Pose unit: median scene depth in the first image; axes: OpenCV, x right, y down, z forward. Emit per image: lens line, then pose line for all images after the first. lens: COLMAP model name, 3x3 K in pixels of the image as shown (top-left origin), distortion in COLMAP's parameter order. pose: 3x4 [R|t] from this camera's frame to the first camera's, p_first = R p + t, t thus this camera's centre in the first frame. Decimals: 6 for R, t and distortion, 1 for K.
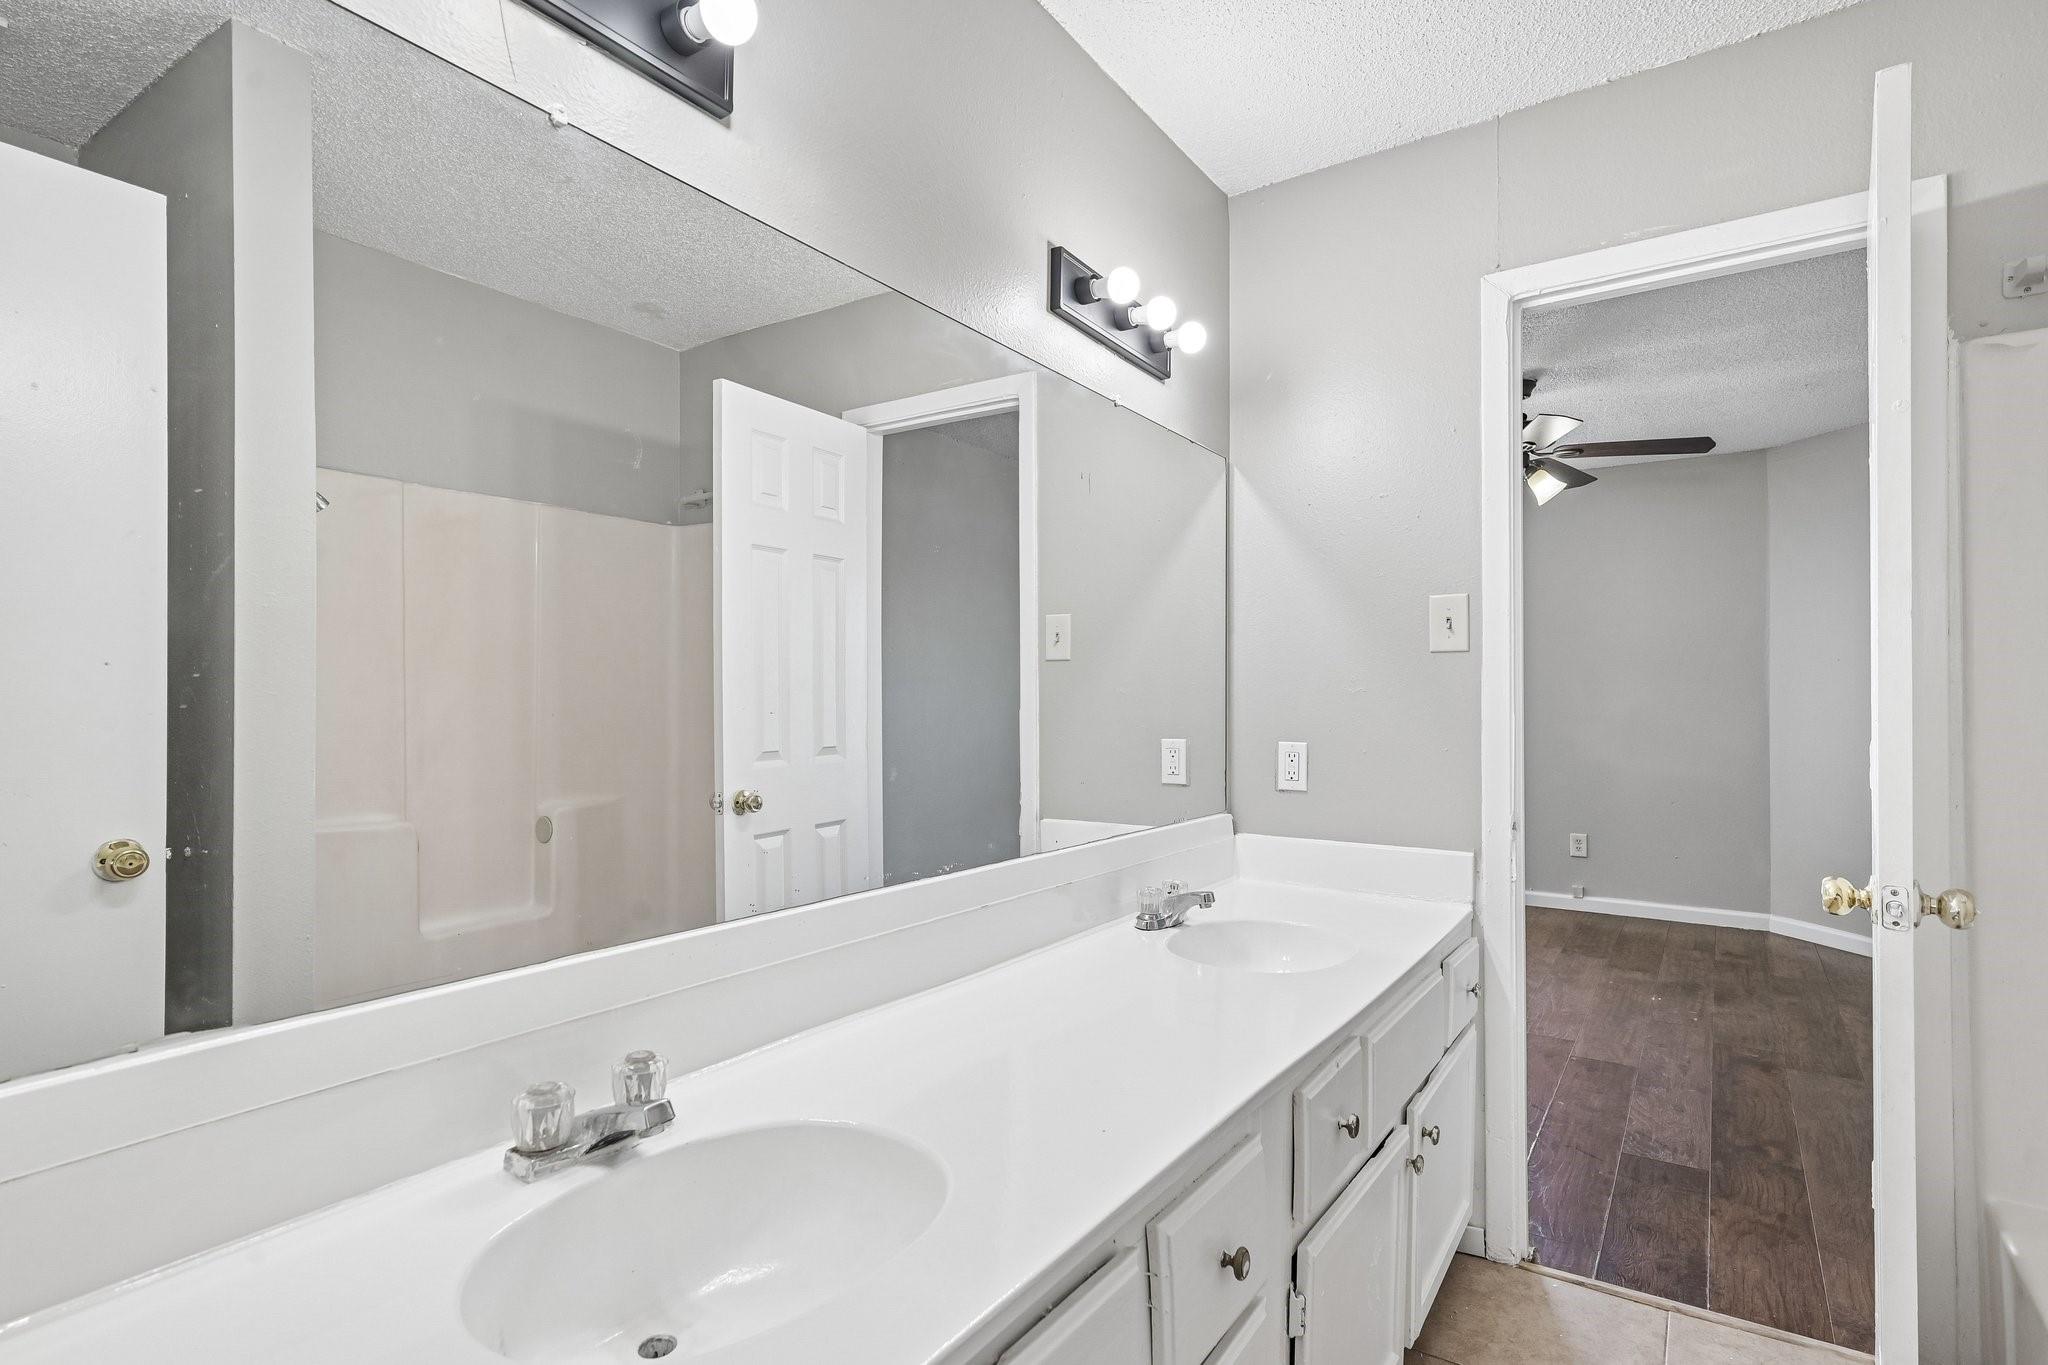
lens RADIAL K [[1030.5, 0, 1024.0], [0, 1030.5, 682.5], [0, 0, 1]] dist [0.000270, 0.000021]
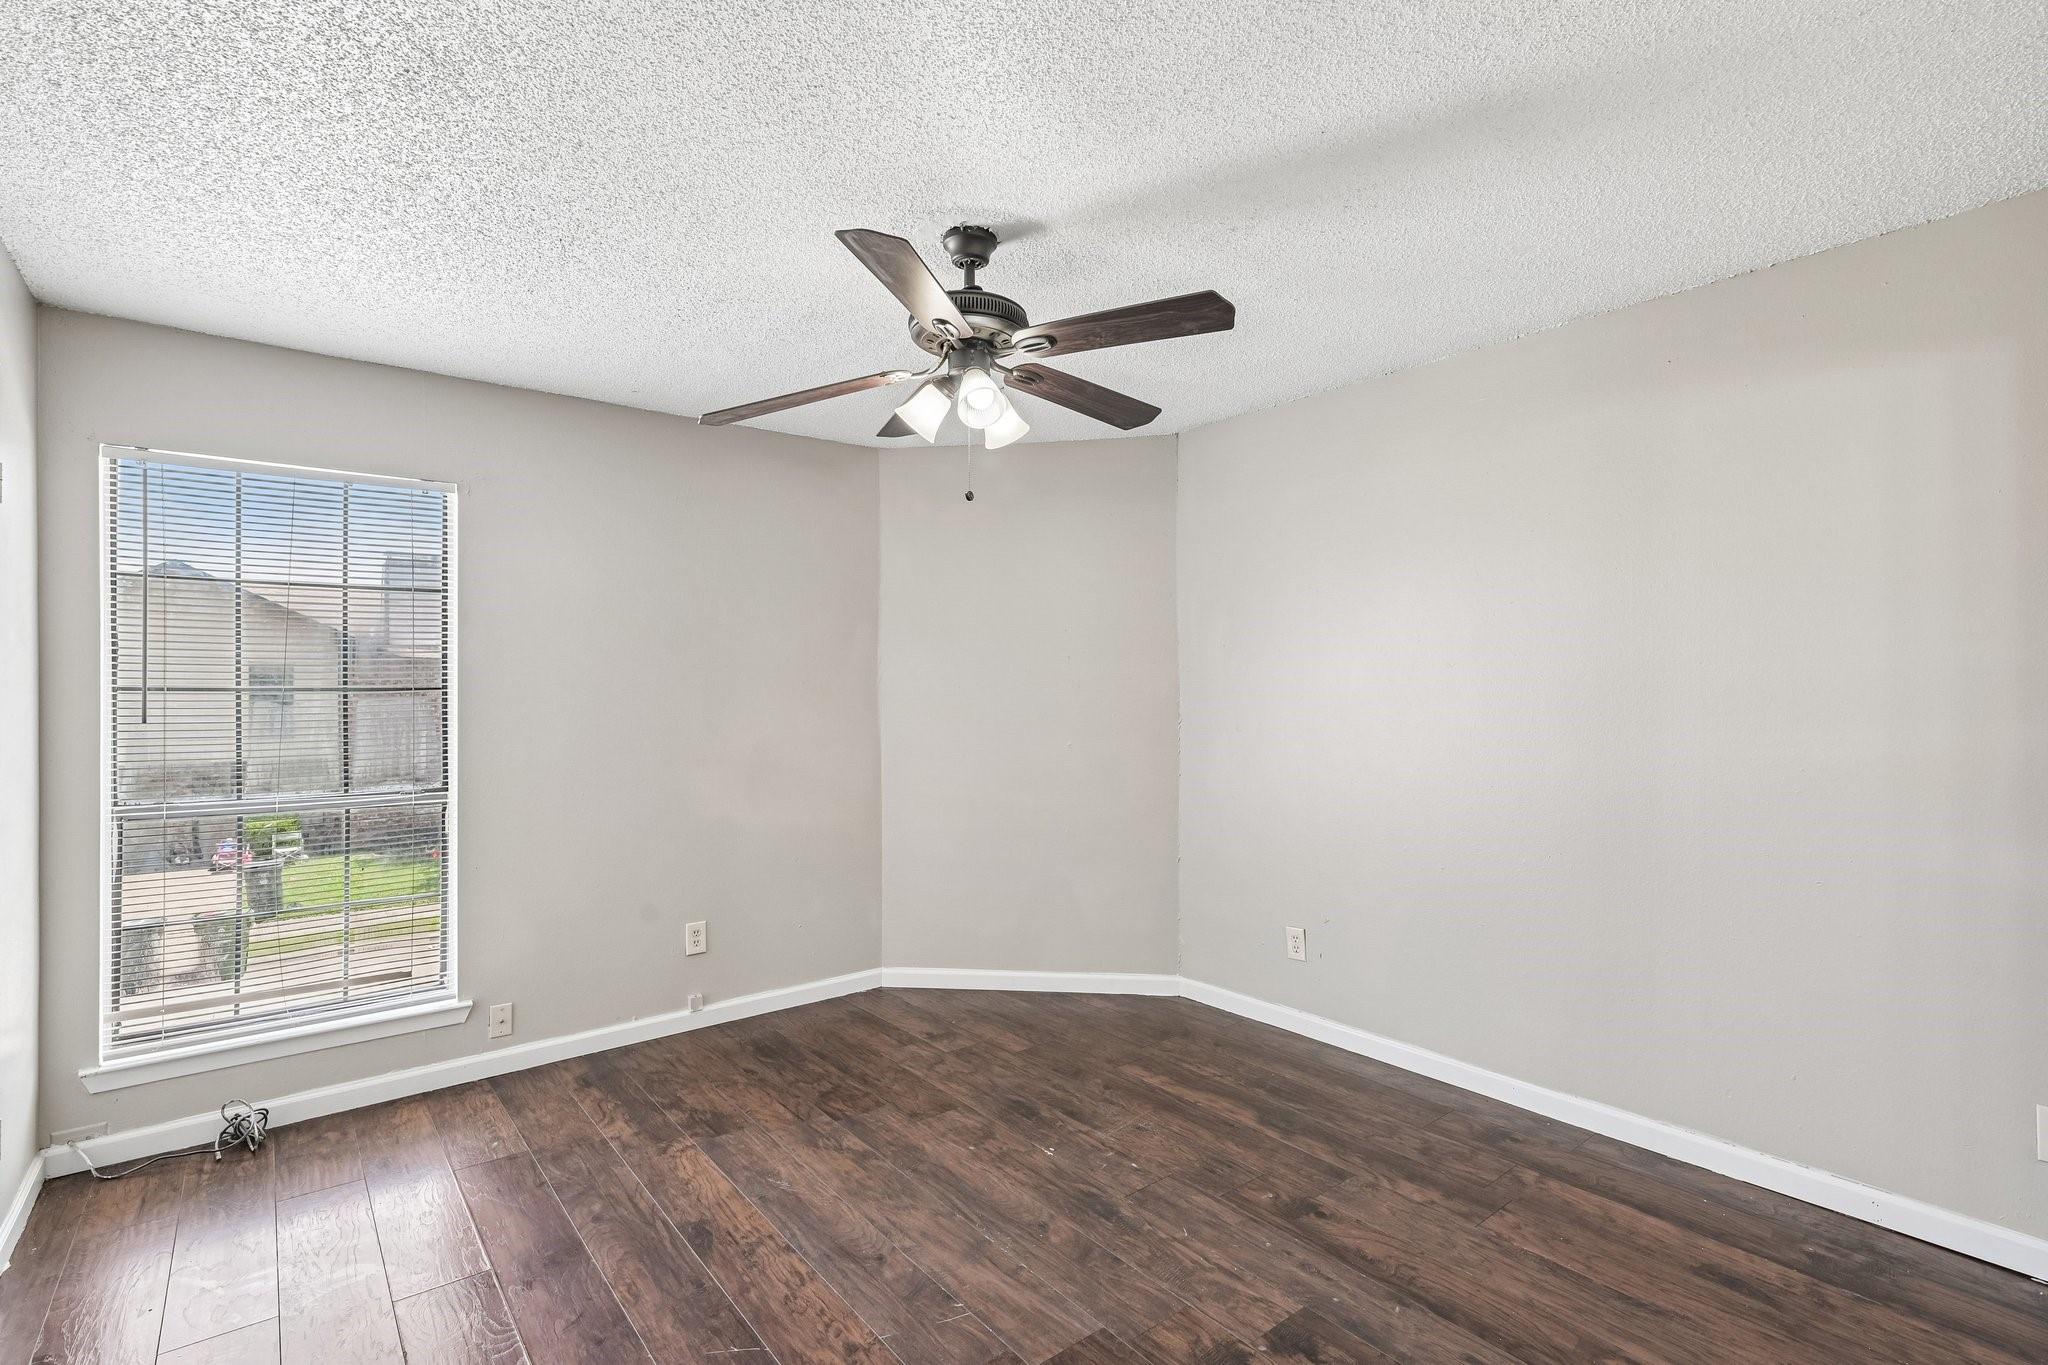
lens RADIAL K [[969.8, 0, 1024.0], [0, 969.8, 682.5], [0, 0, 1]] dist [-0.000678, -0.000014]
pose [[0.309395, 0.005302, 0.950919, -0.037092], [0.001504, 0.999980, -0.006065, -0.016922], [-0.950932, 0.003306, 0.309381, 0.623472]]
